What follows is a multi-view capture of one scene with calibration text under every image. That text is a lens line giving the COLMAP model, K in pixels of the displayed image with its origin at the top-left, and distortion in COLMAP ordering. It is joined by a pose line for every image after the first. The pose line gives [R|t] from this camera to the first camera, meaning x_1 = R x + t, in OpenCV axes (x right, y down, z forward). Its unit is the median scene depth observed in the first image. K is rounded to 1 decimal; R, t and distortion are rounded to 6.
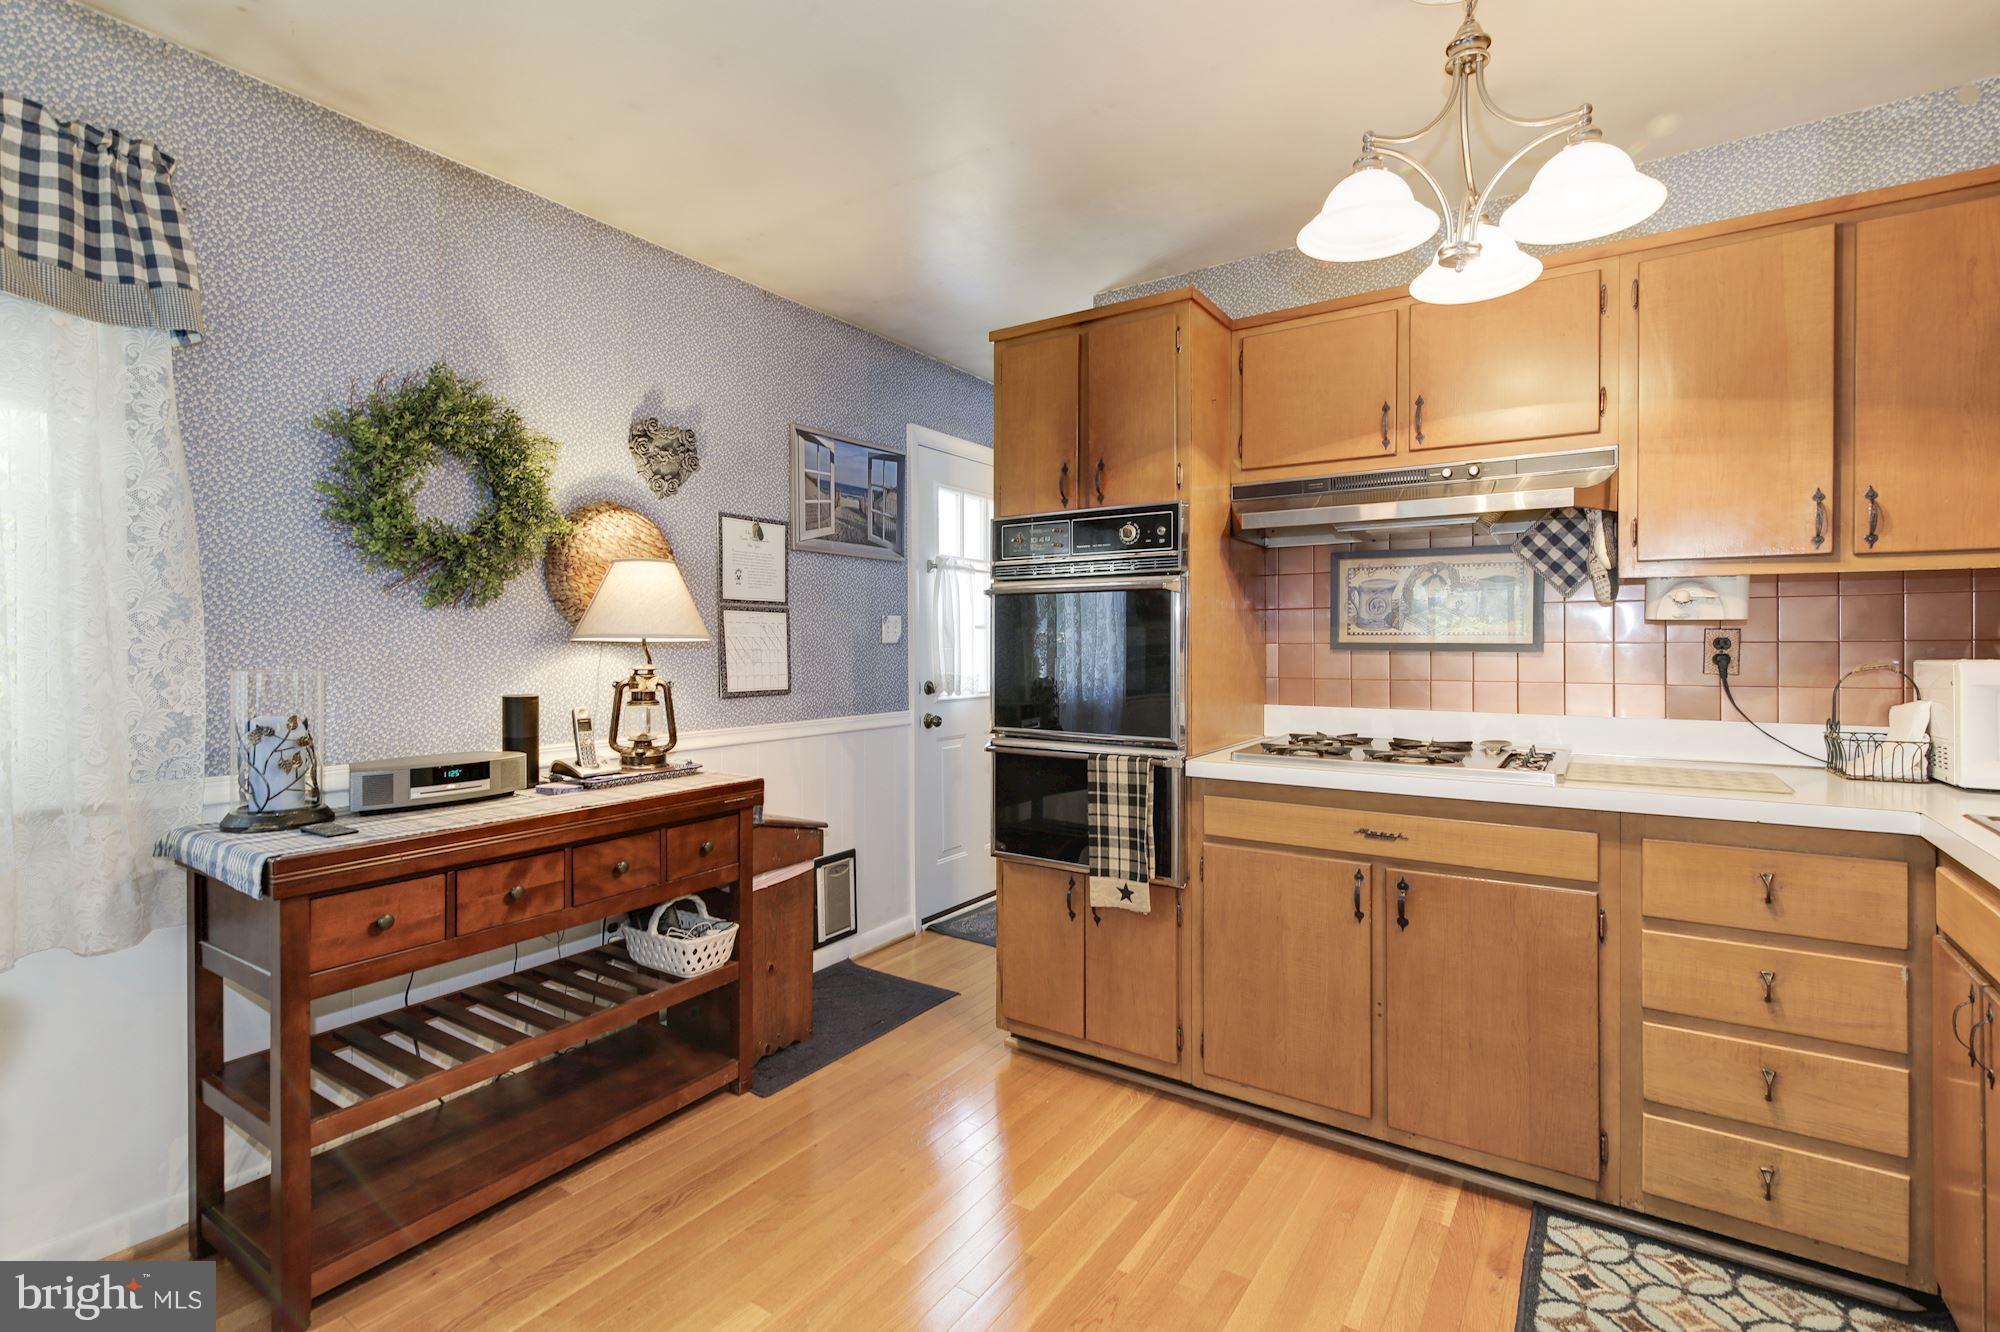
lens RADIAL K [[911.6, 0, 1001.1], [0, 911.6, 653.6], [0, 0, 1]] dist [-0.003561, 0.000993]
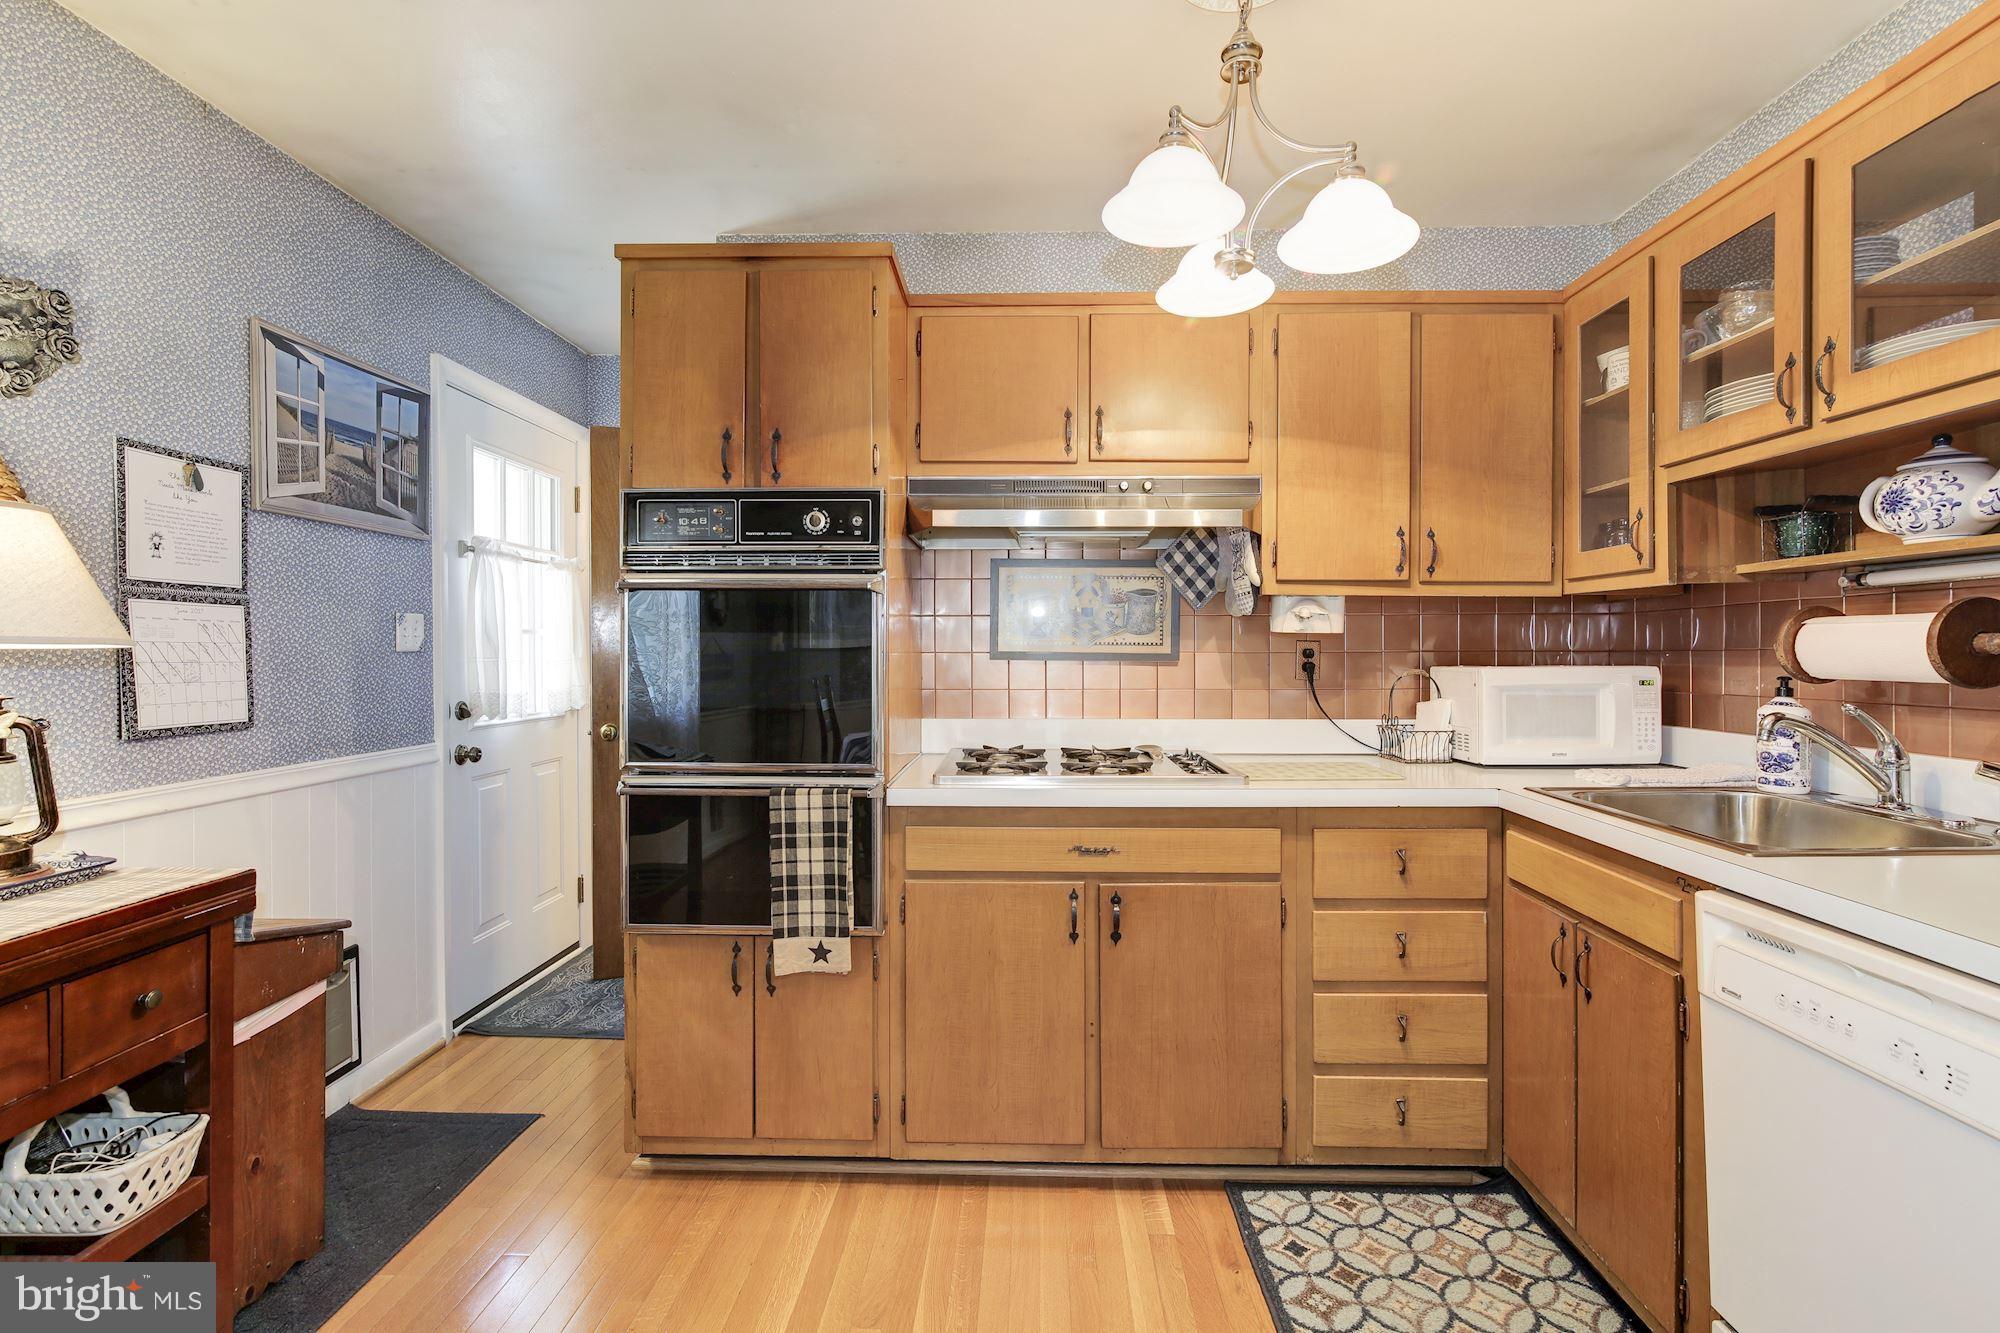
lens RADIAL K [[911.6, 0, 1003.7], [0, 911.6, 661.8], [0, 0, 1]] dist [-0.003561, 0.000993]
pose [[0.845253, -0.004609, 0.534347, -0.165248], [0.004107, 0.999989, 0.002129, -0.004274], [-0.534351, 0.000396, 0.845262, 0.206399]]
